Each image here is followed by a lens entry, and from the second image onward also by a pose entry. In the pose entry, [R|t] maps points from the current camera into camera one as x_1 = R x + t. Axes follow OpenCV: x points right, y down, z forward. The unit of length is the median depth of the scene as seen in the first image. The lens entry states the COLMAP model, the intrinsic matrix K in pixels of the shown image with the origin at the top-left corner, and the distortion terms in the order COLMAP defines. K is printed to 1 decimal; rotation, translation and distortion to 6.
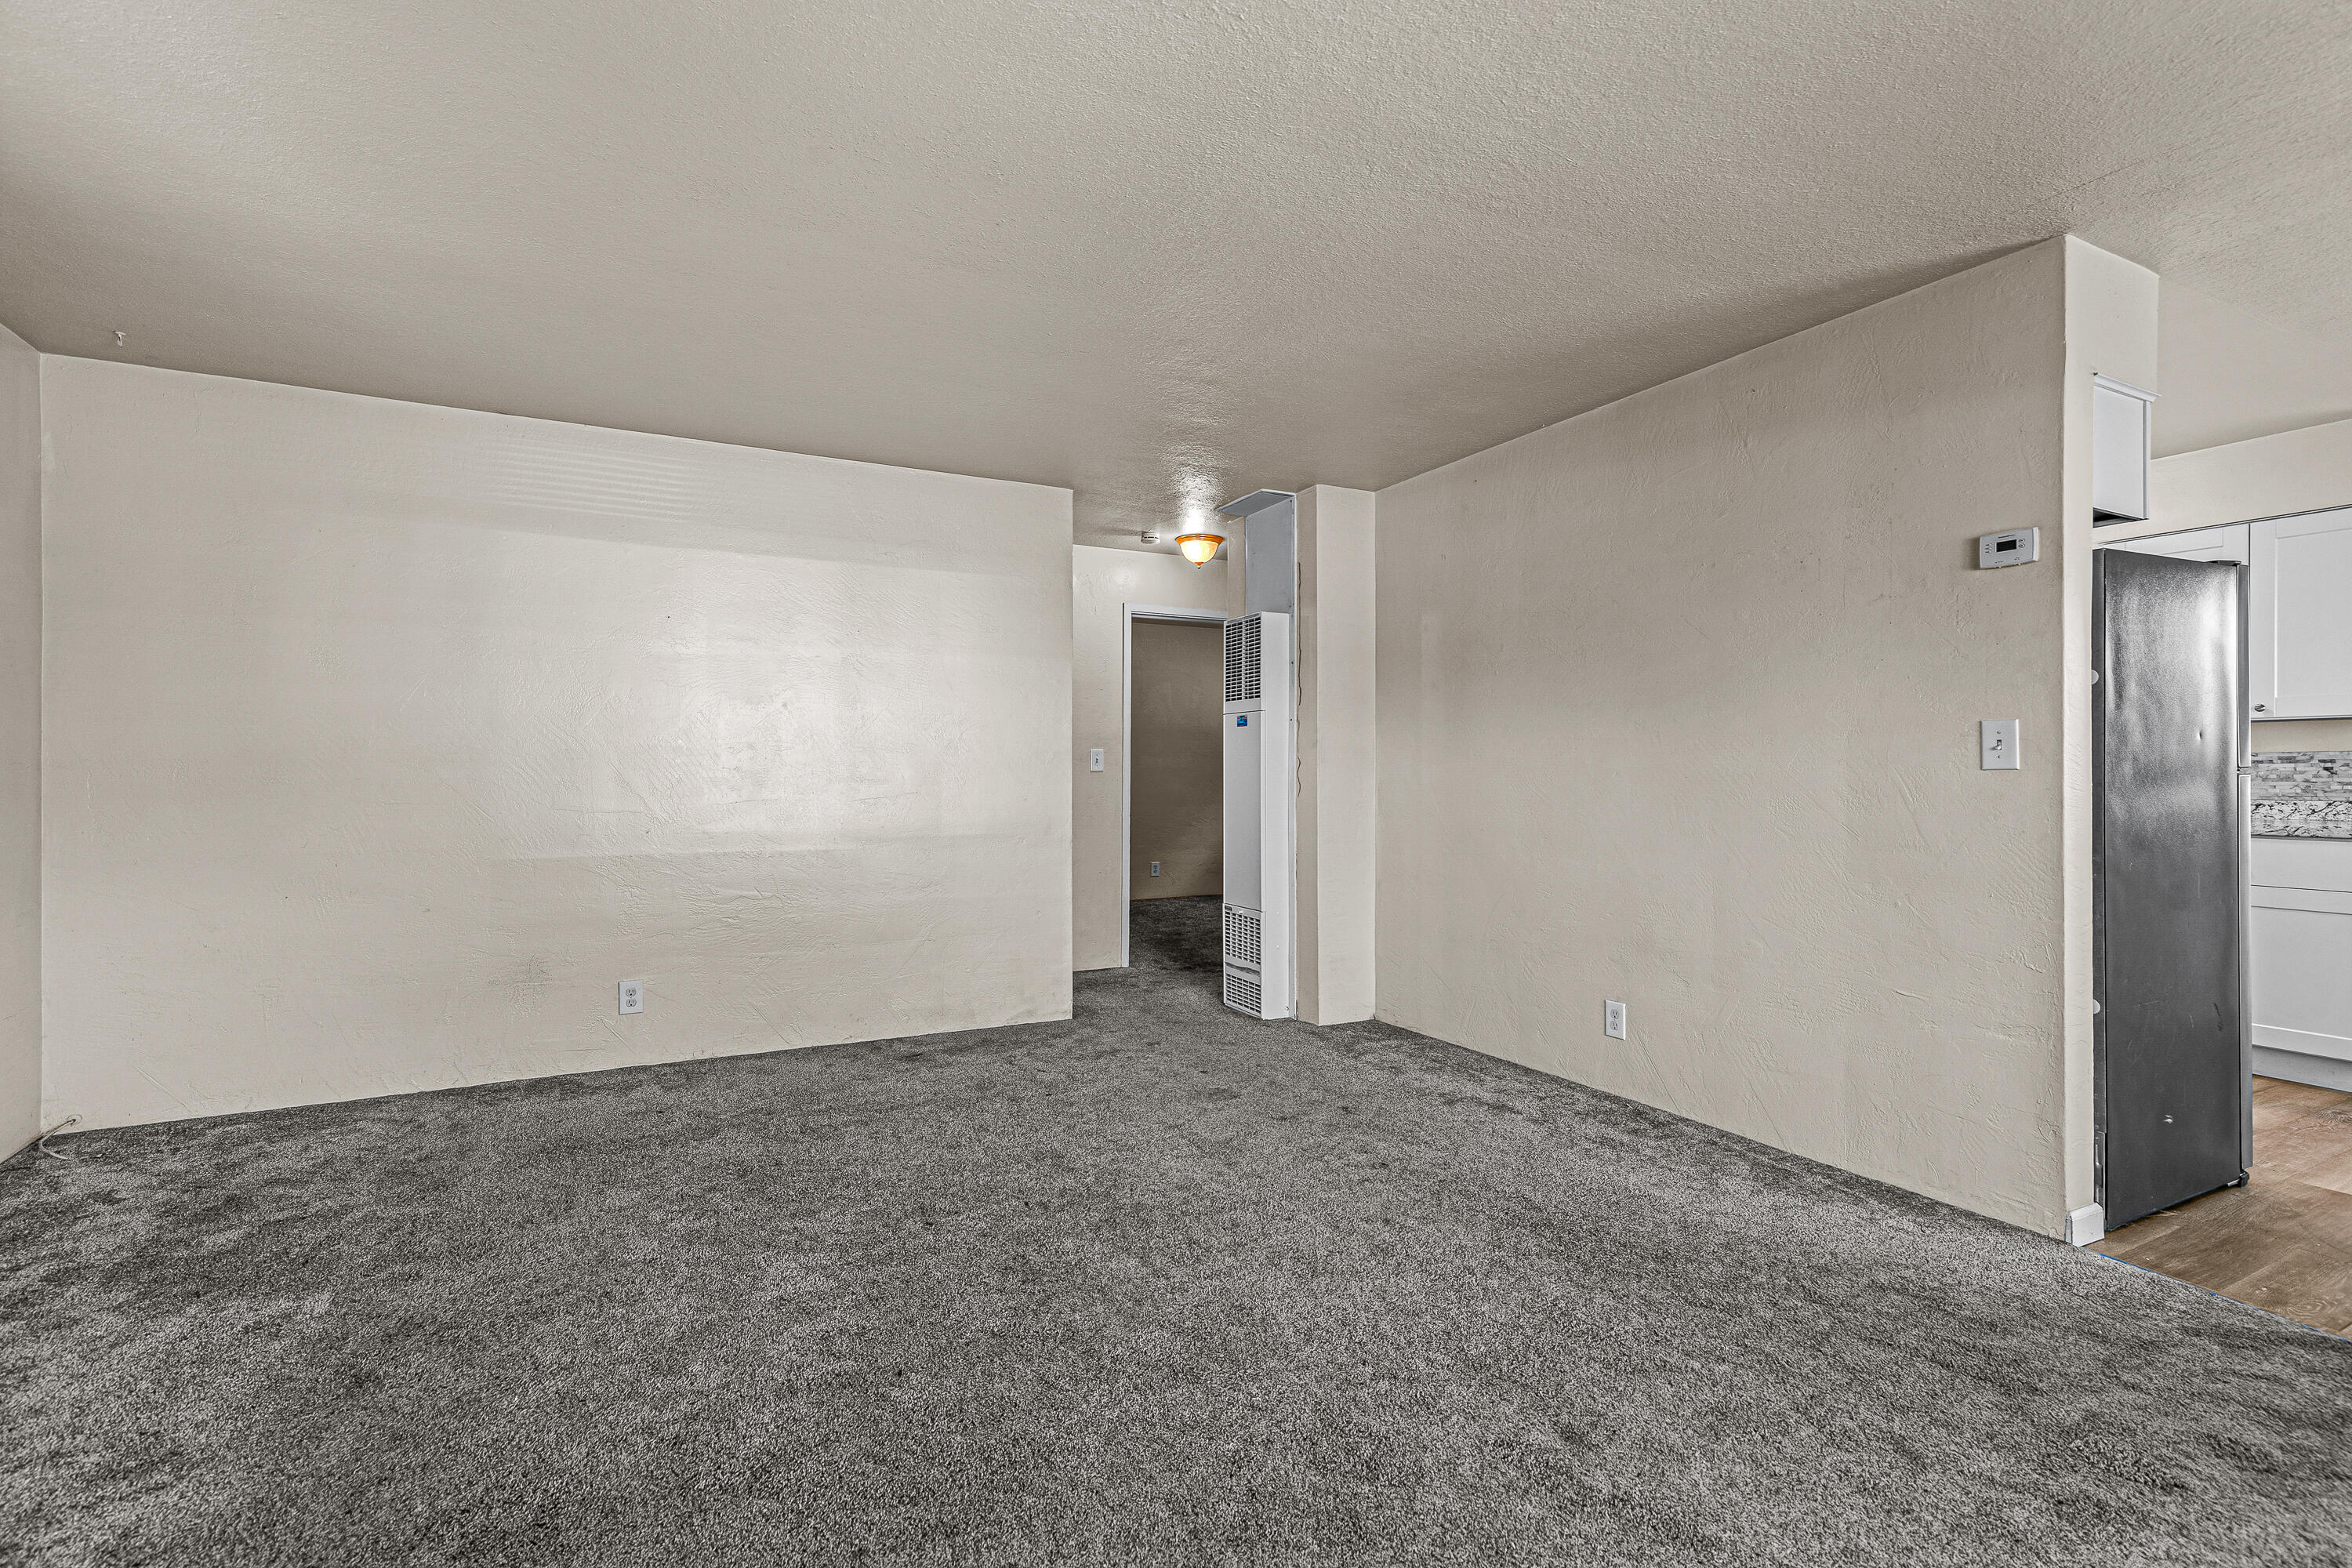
lens RADIAL K [[1071.1, 0, 1170.4], [0, 1071.1, 774.0], [0, 0, 1]] dist [0.011785, -0.002007]
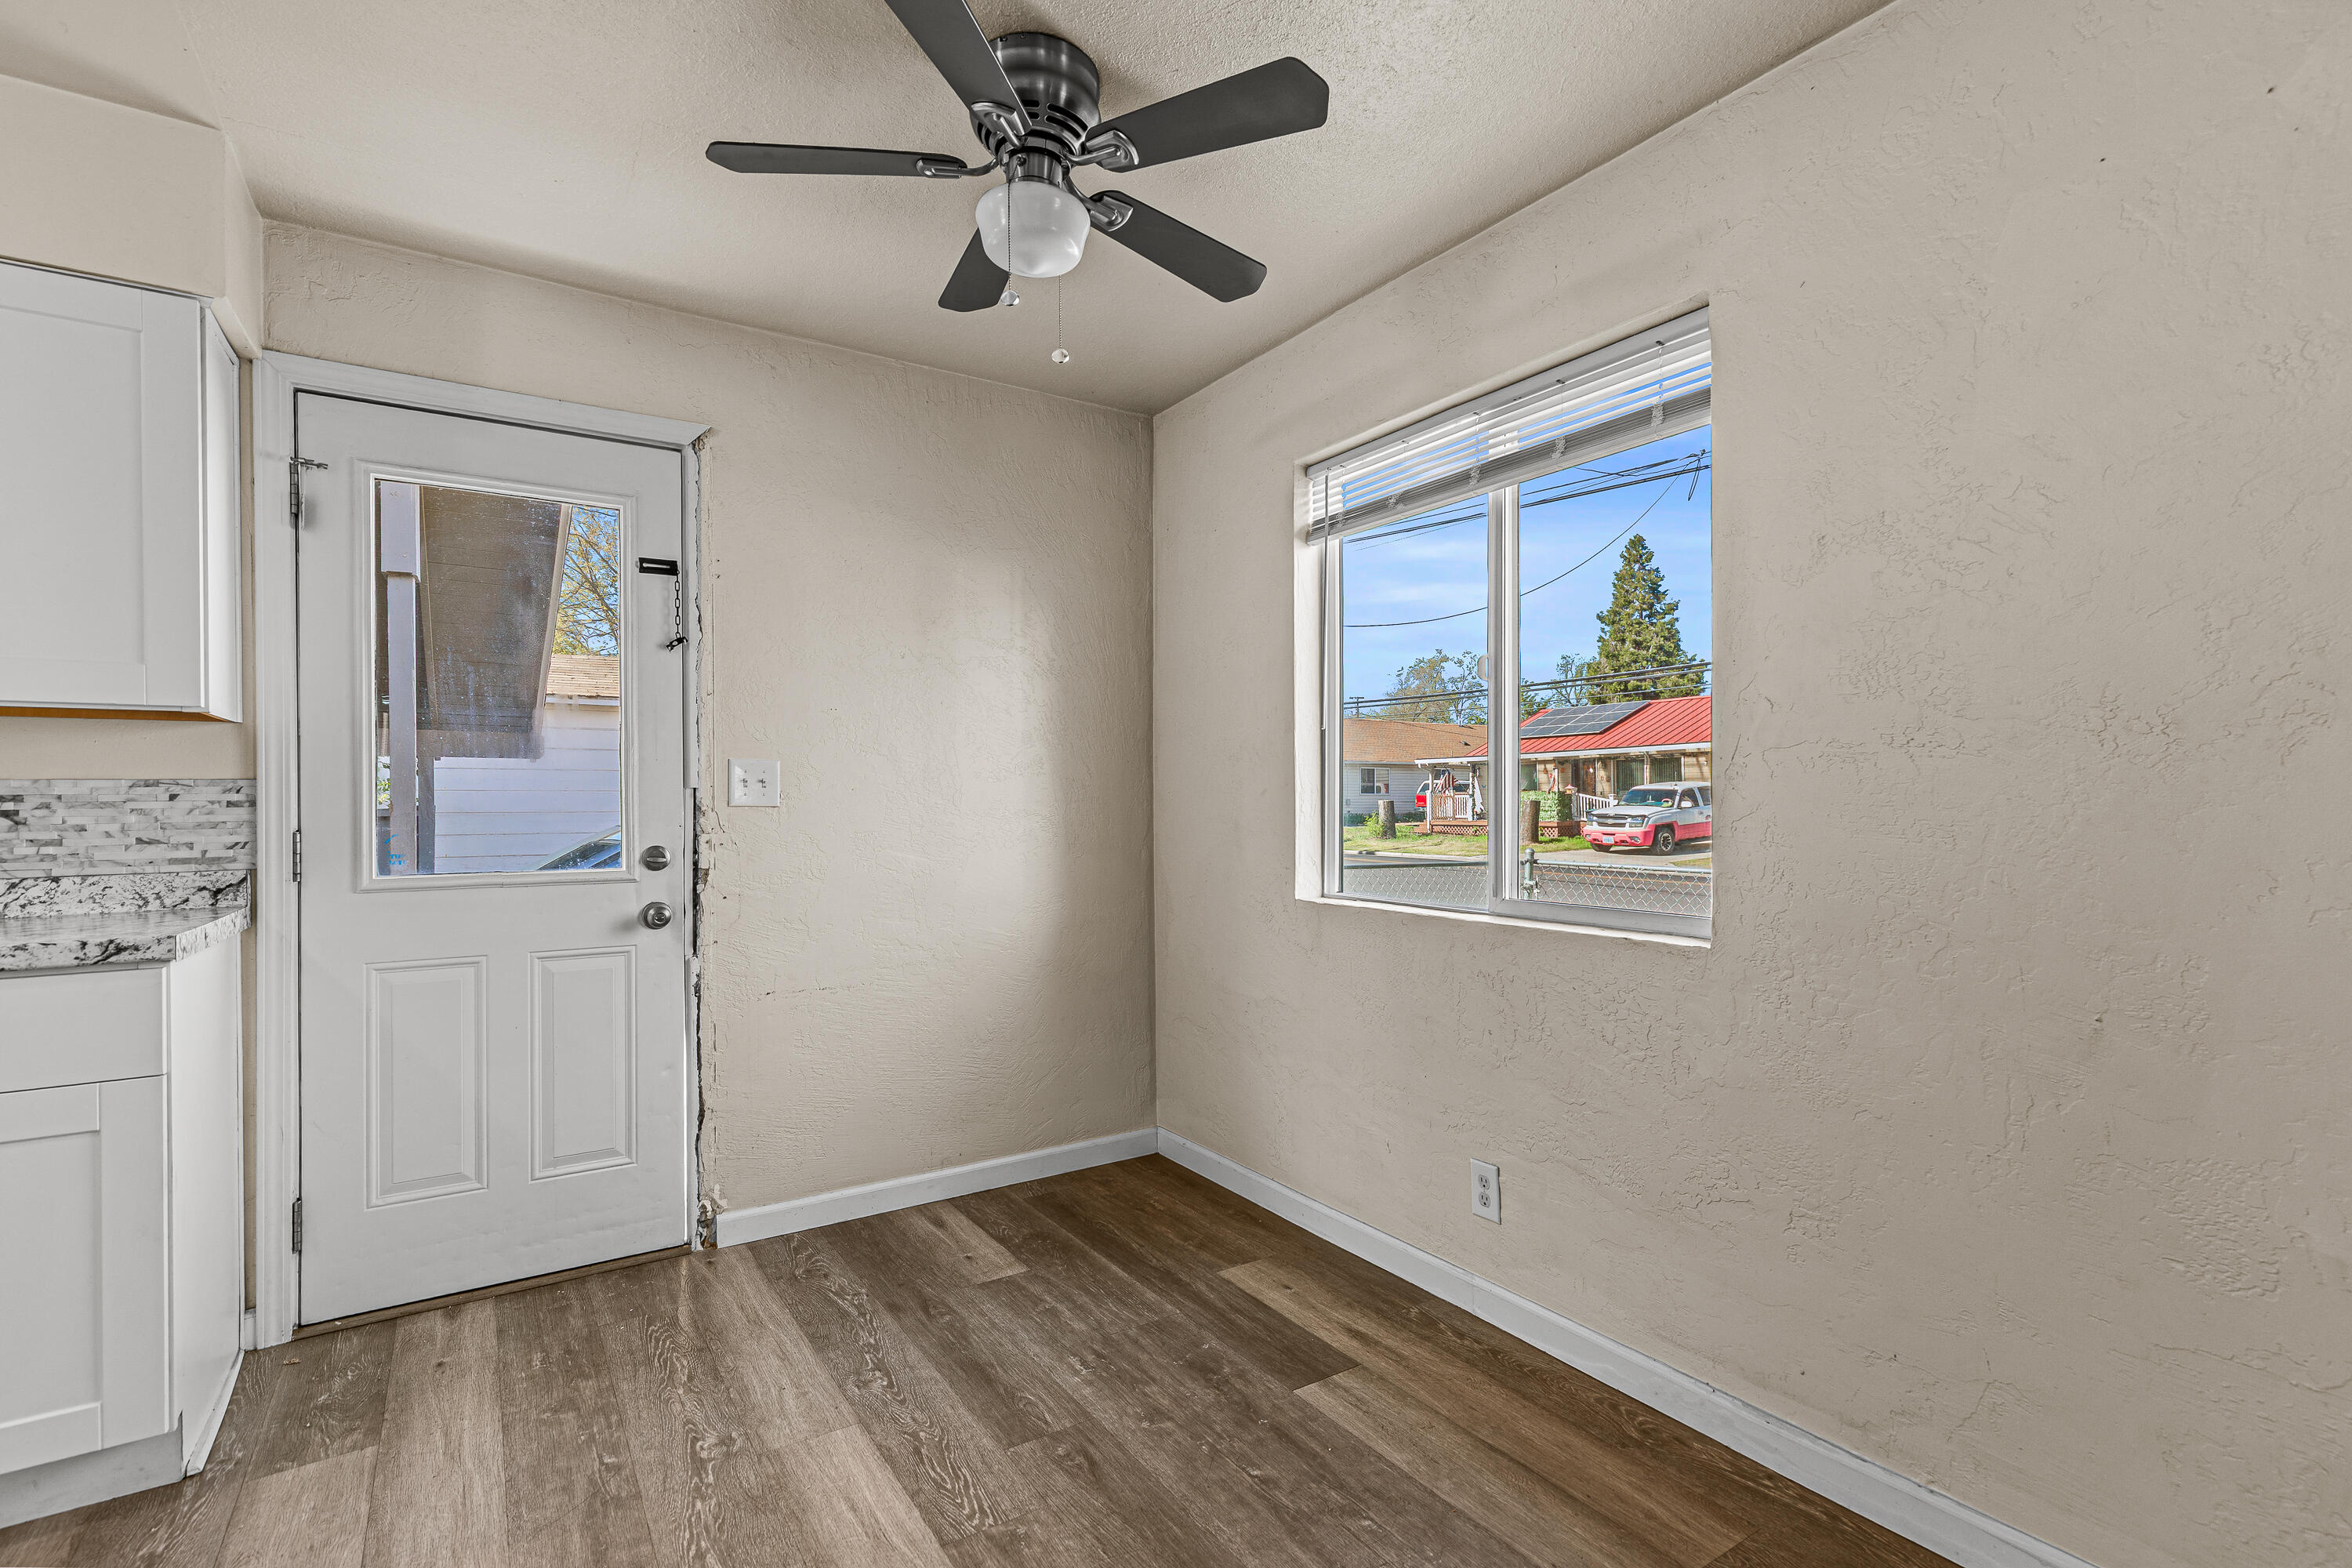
lens RADIAL K [[1071.1, 0, 1187.5], [0, 1071.1, 803.6], [0, 0, 1]] dist [0.011785, -0.002007]
pose [[-0.101743, 0.001126, 0.994810, 0.523927], [0.012591, 0.999921, 0.000156, -0.002847], [-0.994731, 0.012542, -0.101749, 0.516153]]
